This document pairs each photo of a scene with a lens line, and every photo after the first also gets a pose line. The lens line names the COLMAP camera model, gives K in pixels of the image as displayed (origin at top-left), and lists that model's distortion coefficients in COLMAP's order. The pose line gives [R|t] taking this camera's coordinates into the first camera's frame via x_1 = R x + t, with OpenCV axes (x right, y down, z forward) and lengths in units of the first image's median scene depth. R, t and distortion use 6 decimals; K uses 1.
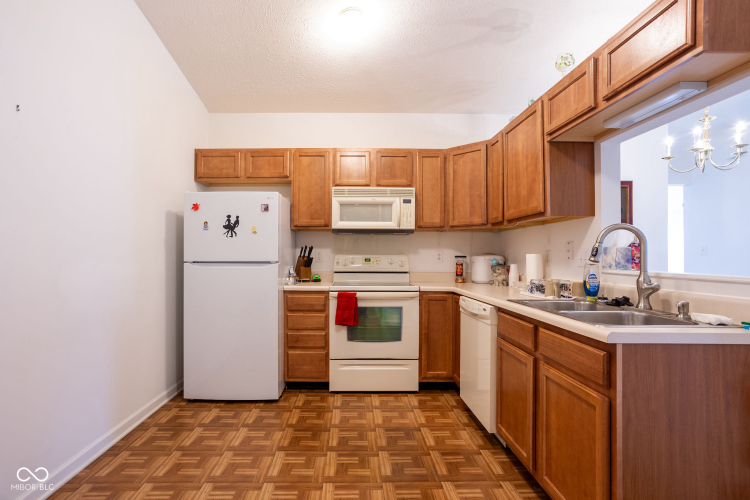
lens RADIAL K [[389.2, 0, 375.0], [0, 389.2, 250.0], [0, 0, 1]] dist [-0.000913, 0.000227]
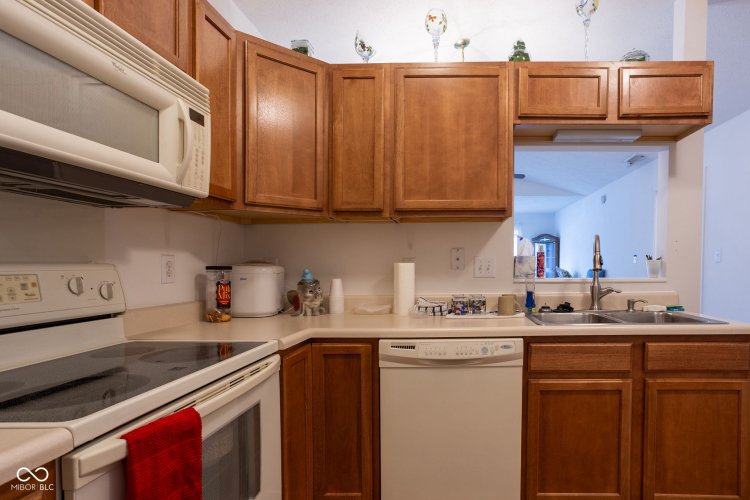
lens RADIAL K [[425.0, 0, 375.1], [0, 425.0, 290.8], [0, 0, 1]] dist [0.000333, 0.000557]
pose [[0.056477, -0.066833, 0.996164, -0.335048], [-0.011295, 0.997650, 0.067573, 0.007808], [-0.998340, -0.015068, 0.055590, 0.870865]]
